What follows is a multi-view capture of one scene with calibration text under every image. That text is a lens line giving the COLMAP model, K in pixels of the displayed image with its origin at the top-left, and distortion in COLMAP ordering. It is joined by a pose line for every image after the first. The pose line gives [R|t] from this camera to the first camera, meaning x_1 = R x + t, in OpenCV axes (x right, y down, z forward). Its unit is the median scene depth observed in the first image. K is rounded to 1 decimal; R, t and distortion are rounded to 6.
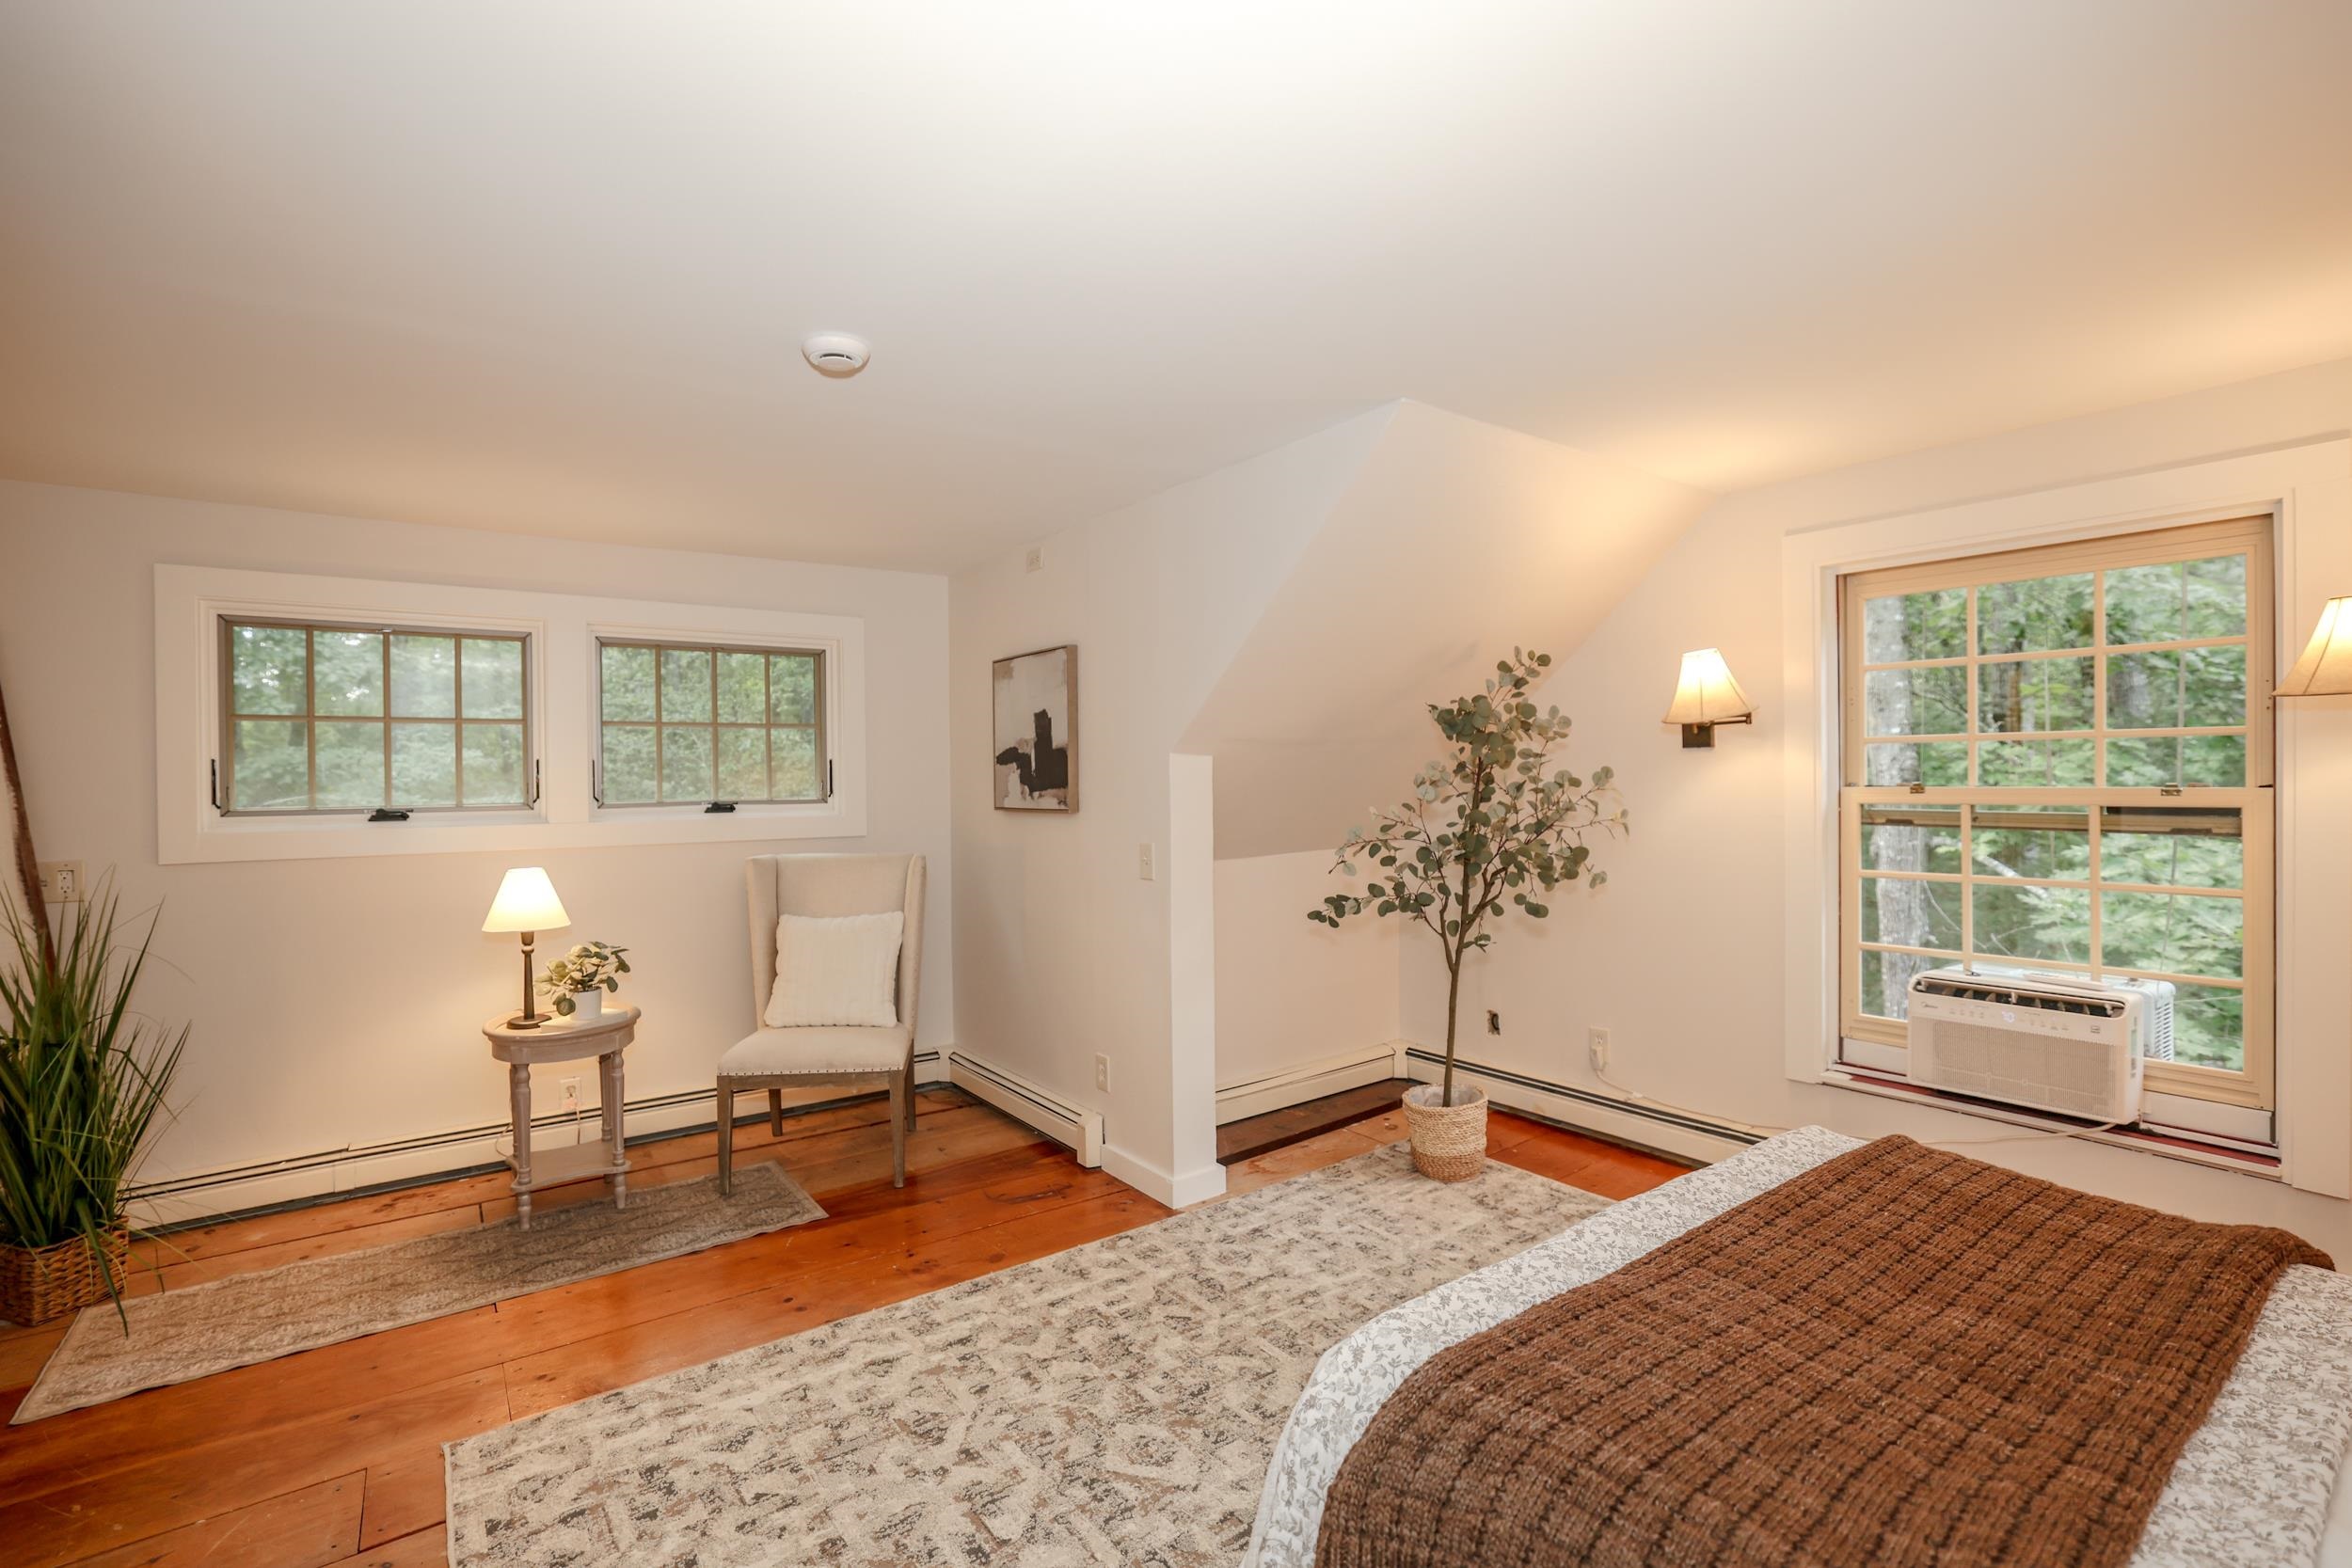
lens RADIAL K [[1051.2, 0, 1186.3], [0, 1051.2, 774.2], [0, 0, 1]] dist [-0.046715, 0.018952]
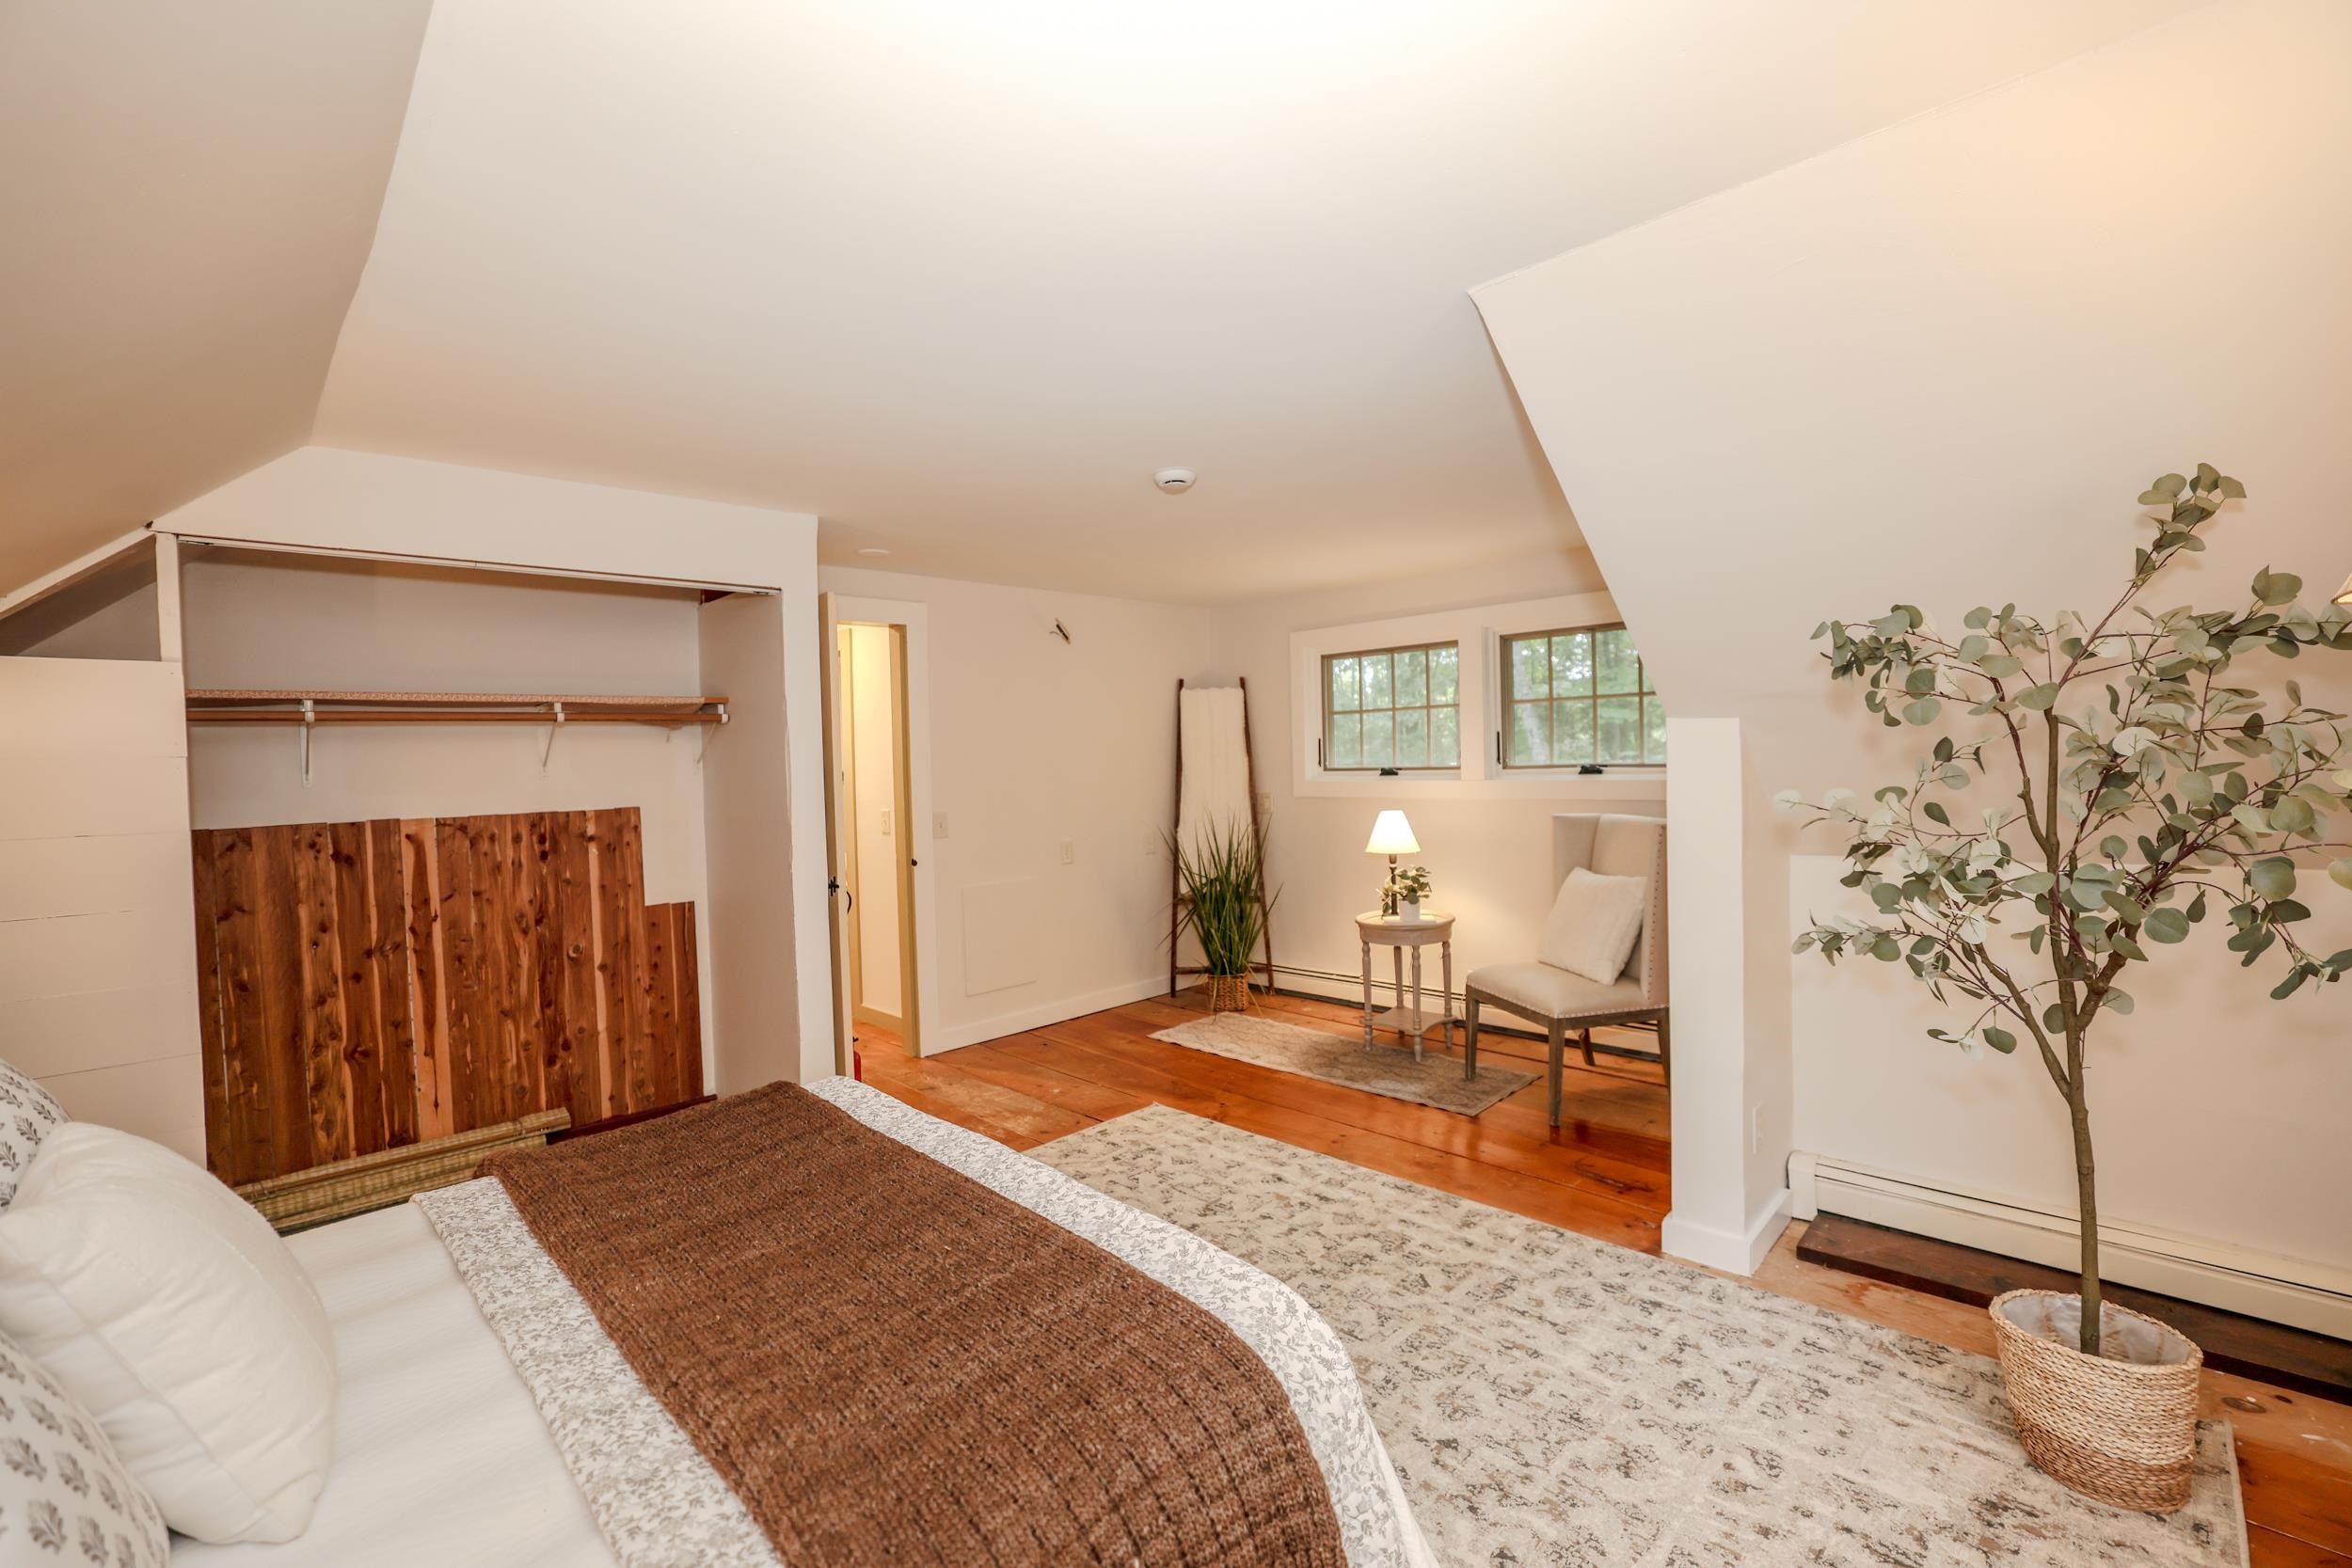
lens RADIAL K [[1023.4, 0, 1178.9], [0, 1023.4, 775.2], [0, 0, 1]] dist [-0.050312, 0.020147]
pose [[0.141292, 0.022873, -0.989704, 0.828144], [0.028358, 0.999229, 0.027142, -0.007274], [0.989562, -0.031901, 0.140534, 0.567100]]
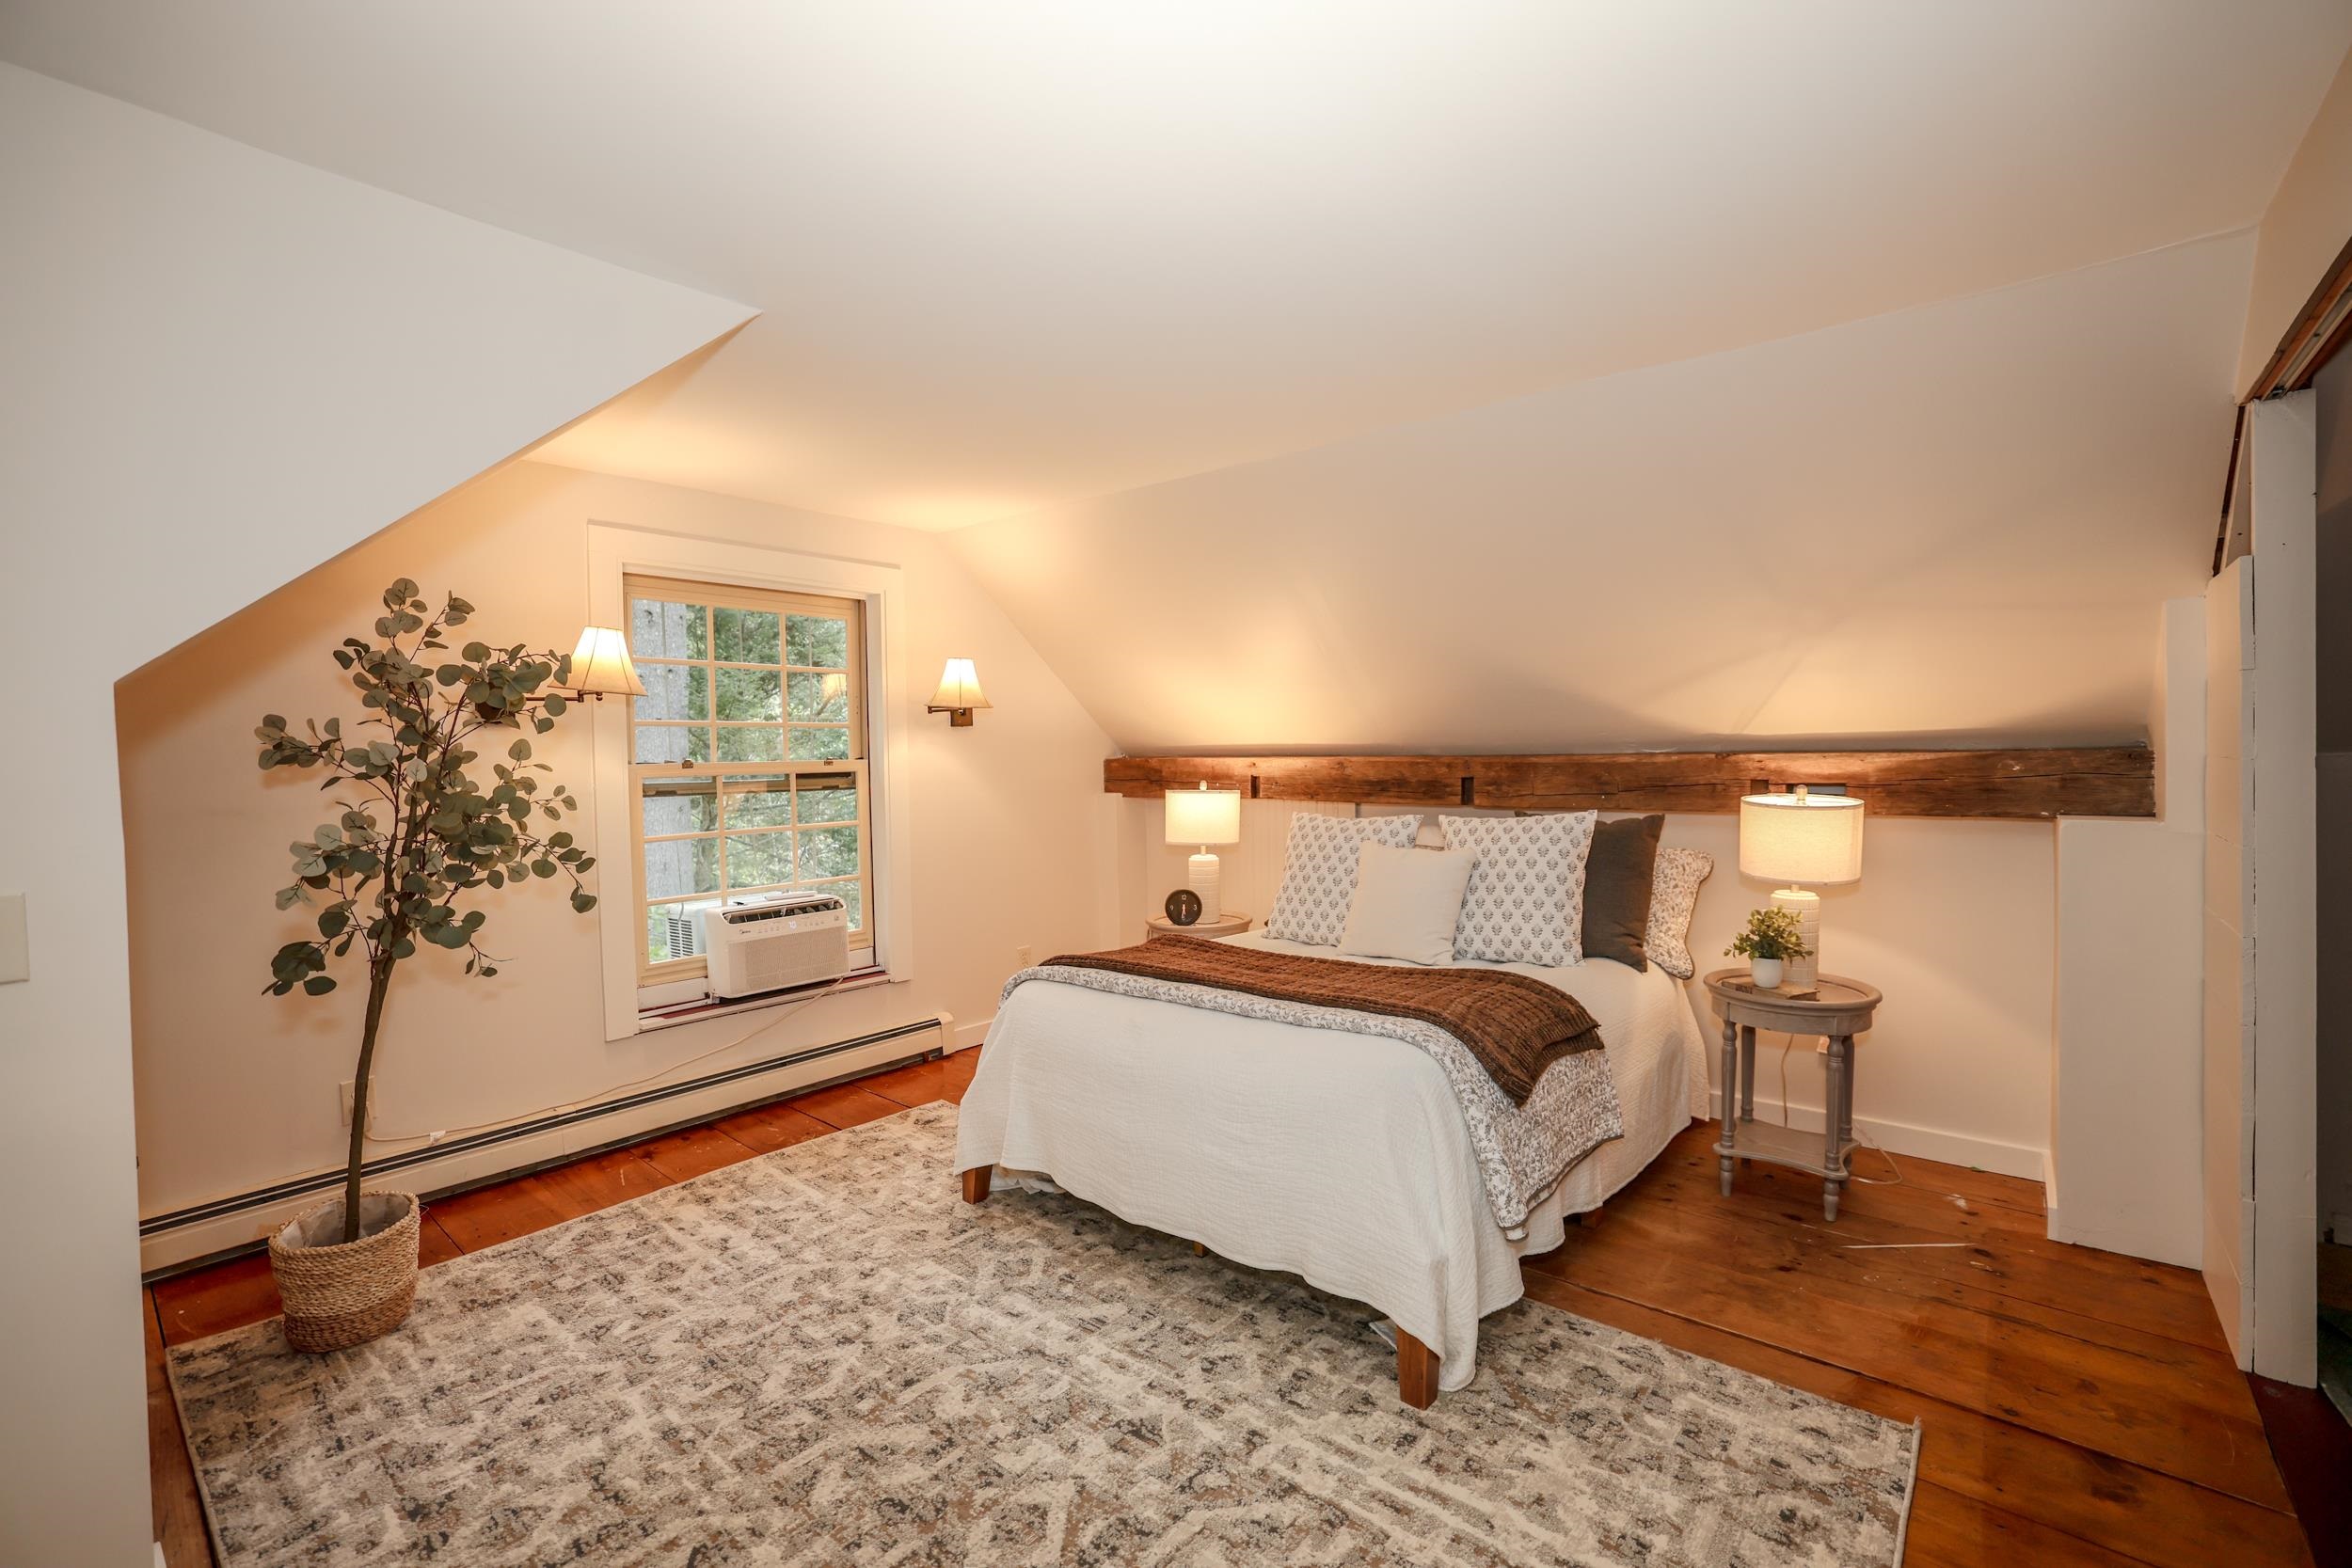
lens RADIAL K [[1003.9, 0, 1176.0], [0, 1003.9, 784.0], [0, 0, 1]] dist [-0.047022, 0.017679]
pose [[-0.225414, -0.013256, 0.974173, -0.590410], [0.020776, 0.999615, 0.018409, 0.029247], [-0.974042, 0.024389, -0.225052, 0.739756]]
